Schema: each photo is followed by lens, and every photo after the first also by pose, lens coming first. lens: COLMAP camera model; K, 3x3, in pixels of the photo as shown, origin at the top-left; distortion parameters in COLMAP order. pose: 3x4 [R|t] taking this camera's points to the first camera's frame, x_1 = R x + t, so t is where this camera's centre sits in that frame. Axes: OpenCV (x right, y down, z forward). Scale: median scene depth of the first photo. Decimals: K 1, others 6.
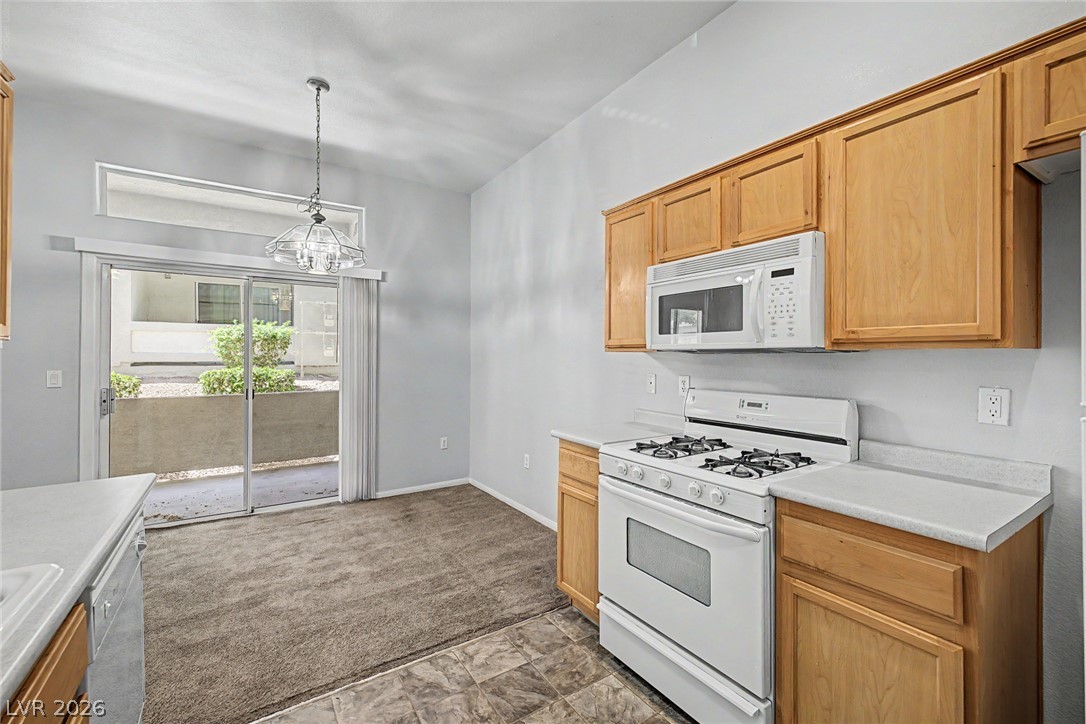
lens RADIAL K [[459.0, 0, 522.8], [0, 459.0, 351.3], [0, 0, 1]] dist [0.002348, 0.000327]
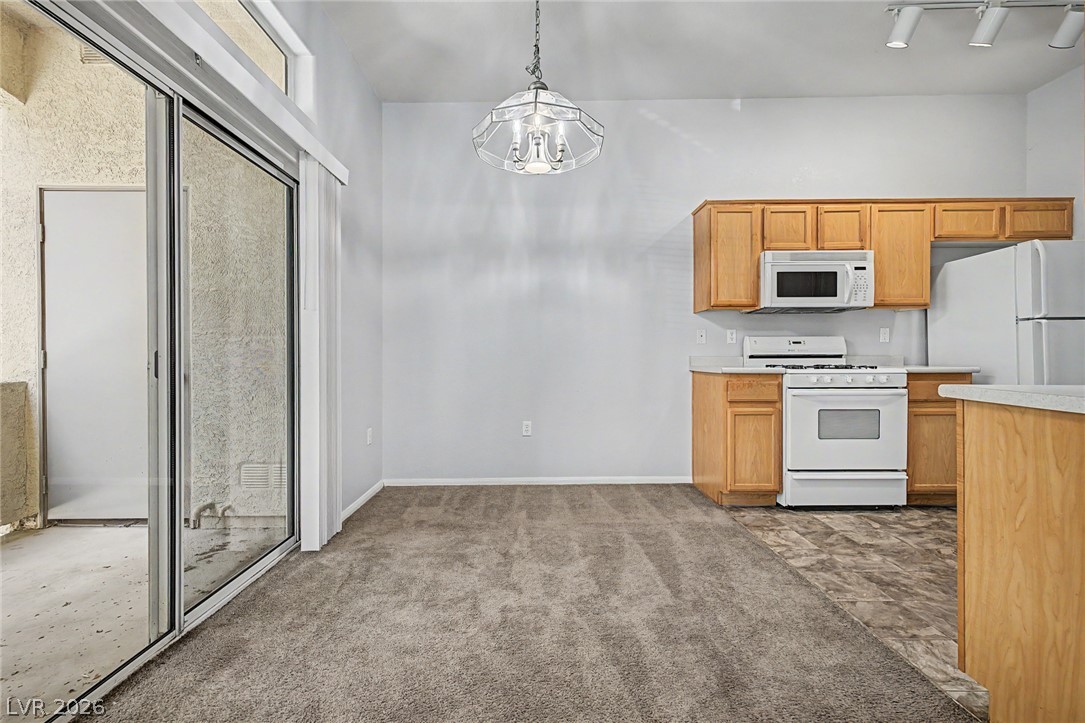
lens RADIAL K [[458.6, 0, 549.0], [0, 458.6, 353.2], [0, 0, 1]] dist [0.002348, 0.000327]
pose [[0.527163, 0.000916, 0.849763, -1.537737], [-0.003572, 0.999993, 0.001137, 0.166259], [-0.849756, -0.003635, 0.527163, 0.928988]]
